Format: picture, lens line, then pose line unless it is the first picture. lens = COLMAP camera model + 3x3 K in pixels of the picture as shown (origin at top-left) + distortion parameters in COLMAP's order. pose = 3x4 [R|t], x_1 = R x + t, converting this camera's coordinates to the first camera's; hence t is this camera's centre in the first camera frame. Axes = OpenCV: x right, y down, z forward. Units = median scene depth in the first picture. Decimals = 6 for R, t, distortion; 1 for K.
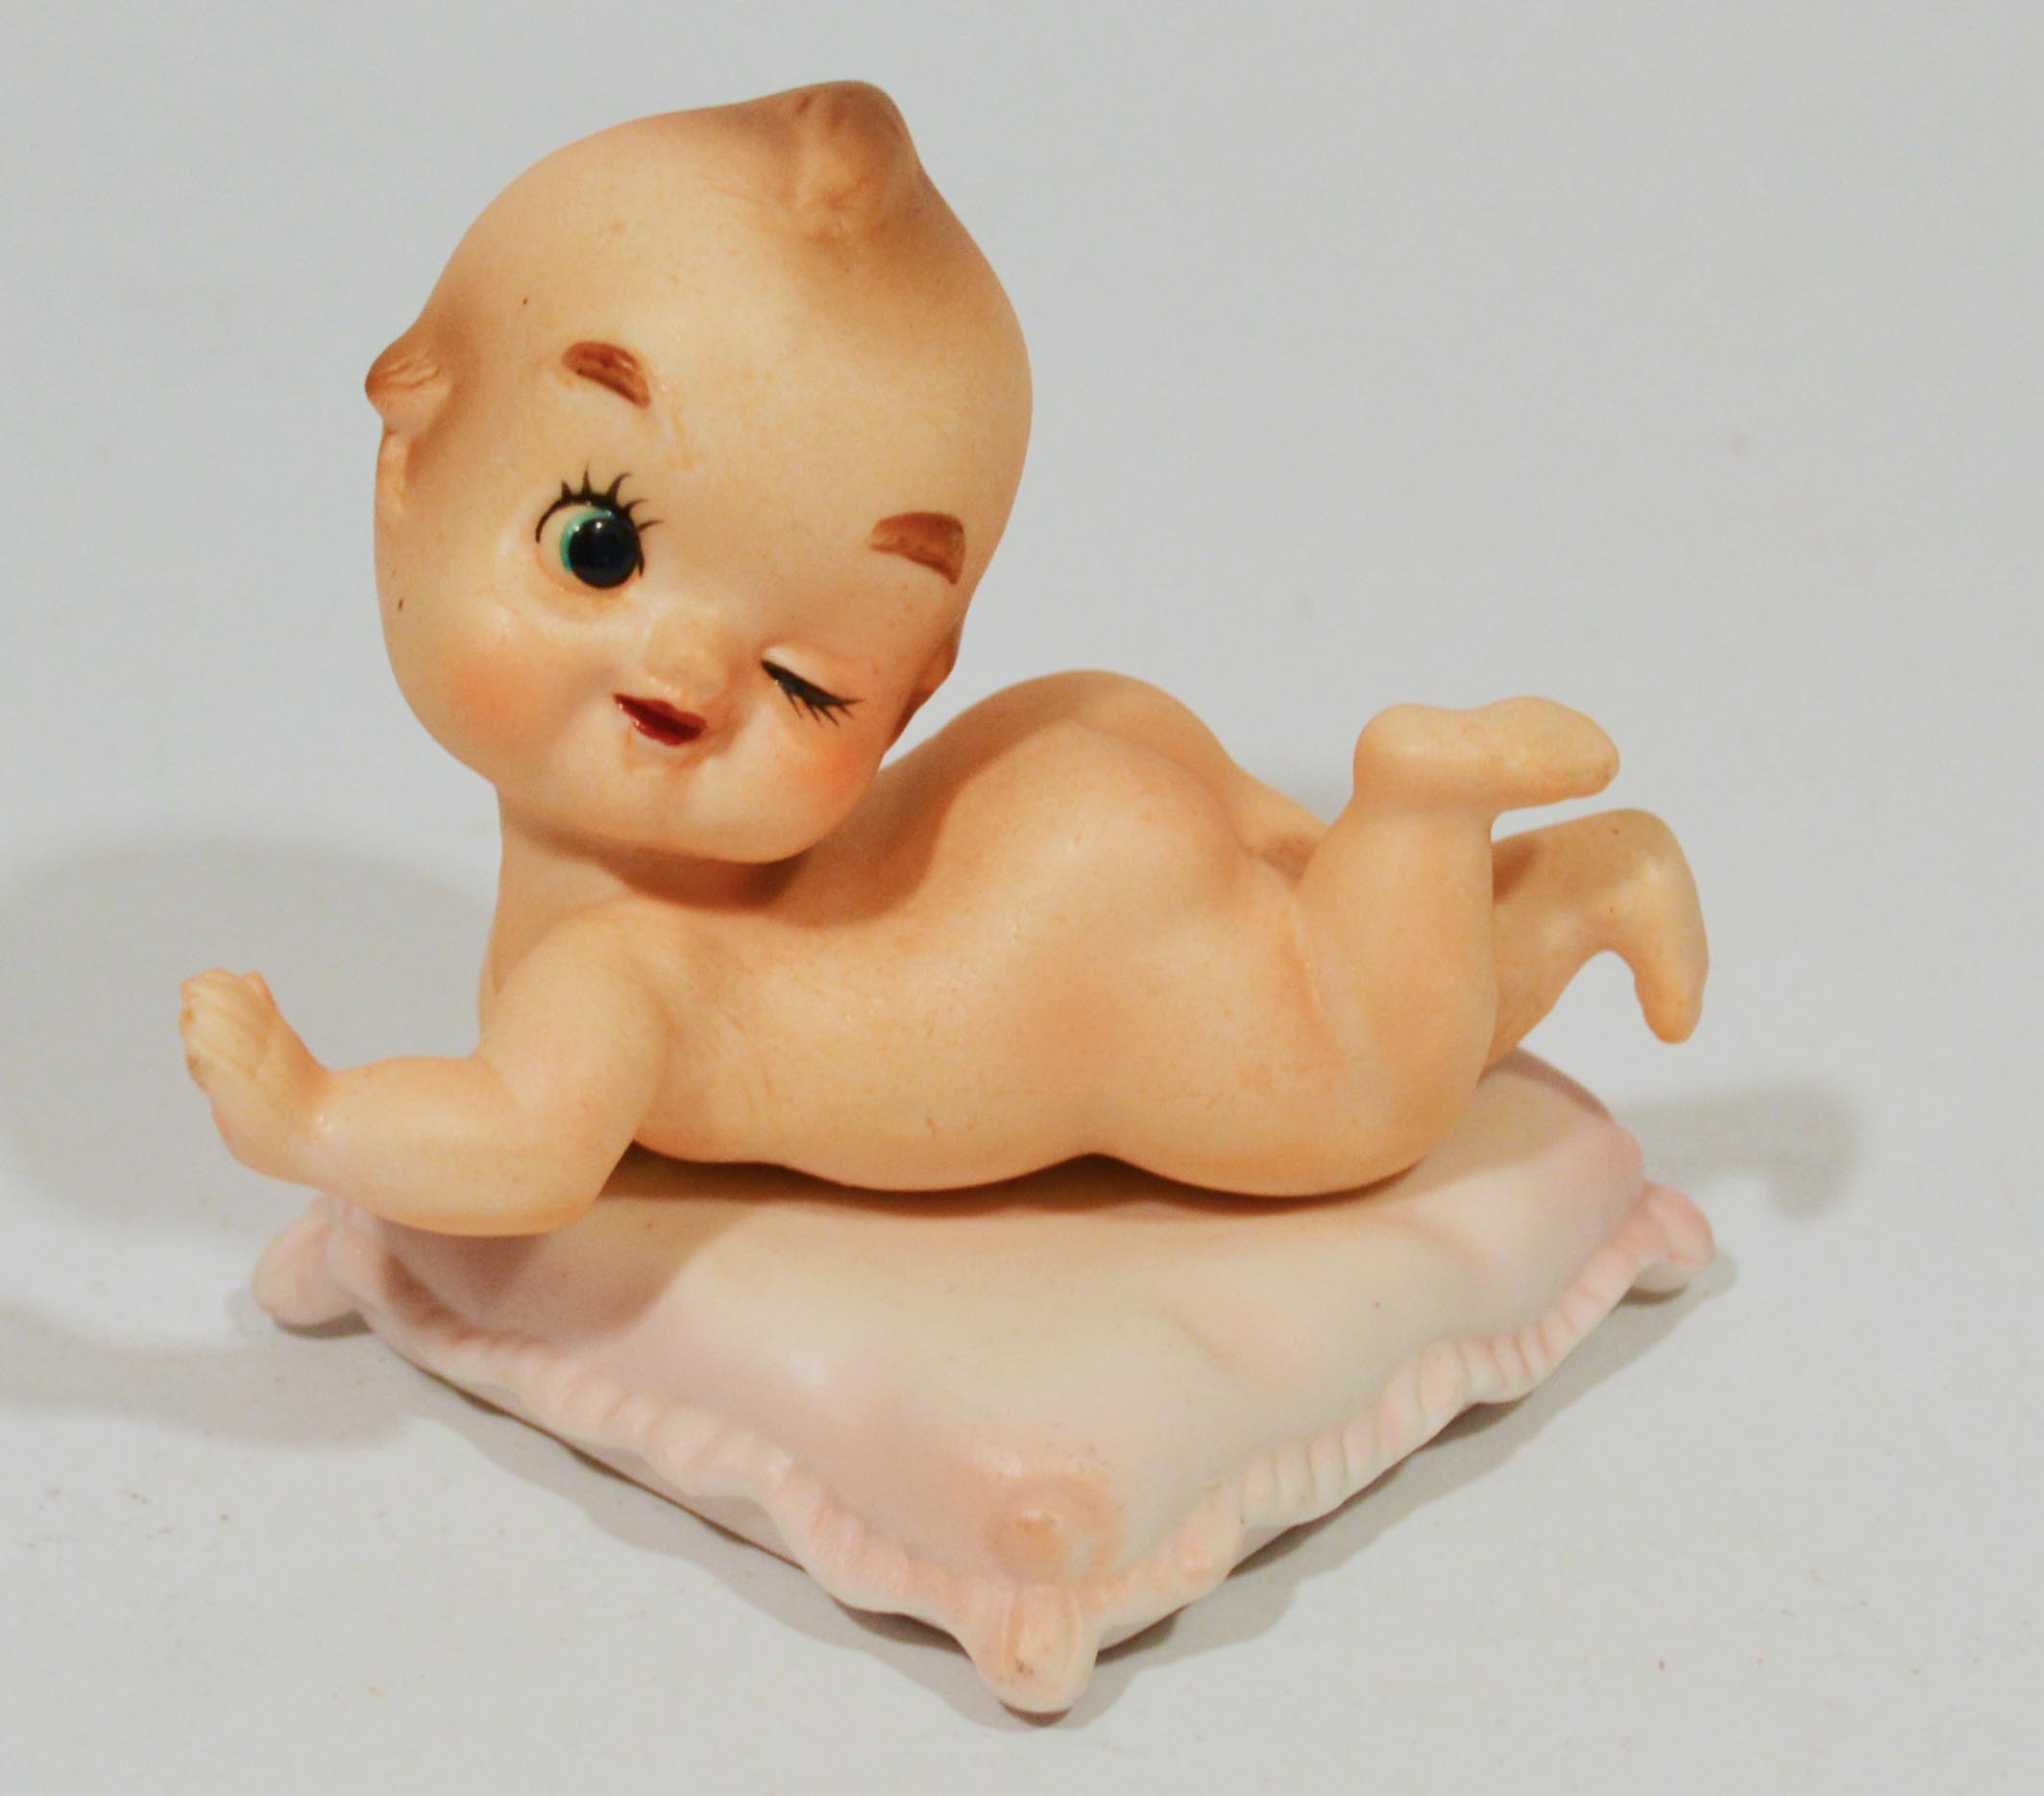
lens RADIAL K [[5329.0, 0, 1014.4], [0, 5329.0, 882.7], [0, 0, 1]] dist [-0.128100, 0.000000]
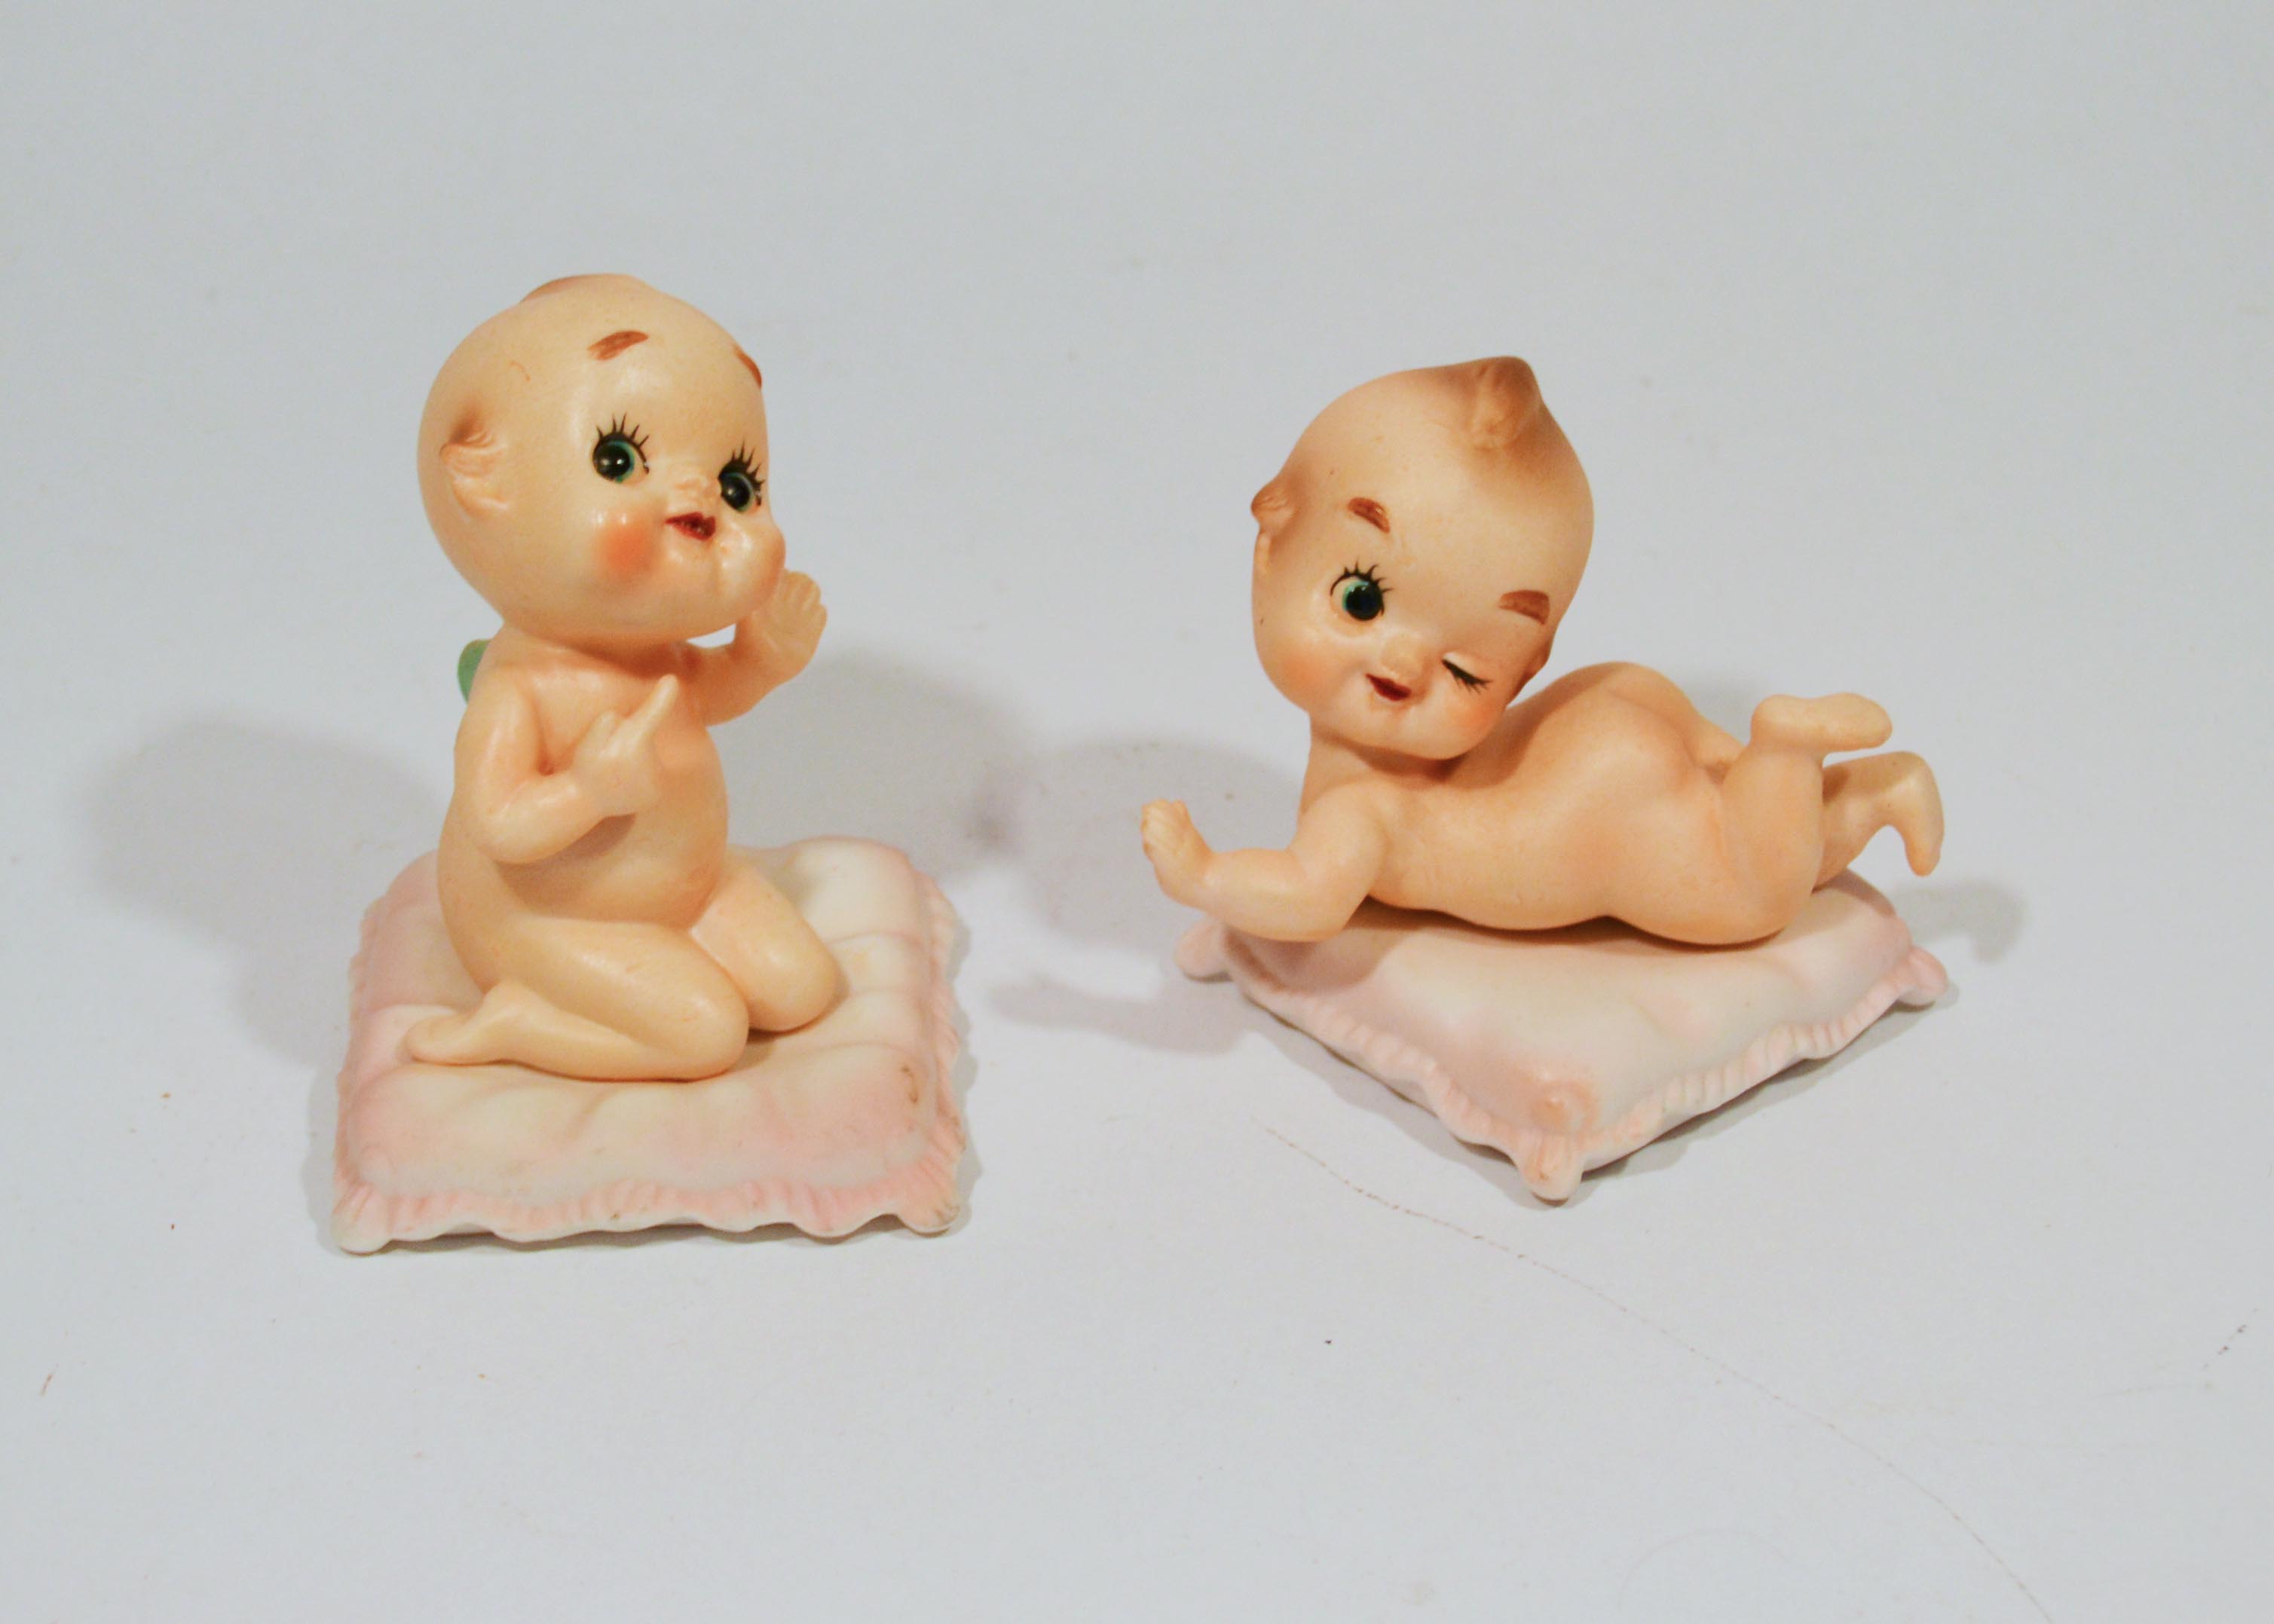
lens RADIAL K [[4082.3, 0, 1135.9], [0, 4082.3, 825.2], [0, 0, 1]] dist [-0.124696, 0.000000]
pose [[0.984111, 0.061808, -0.166448, 0.093624], [-0.051599, 0.996552, 0.064981, -0.071081], [0.169890, -0.055360, 0.983907, -0.494979]]
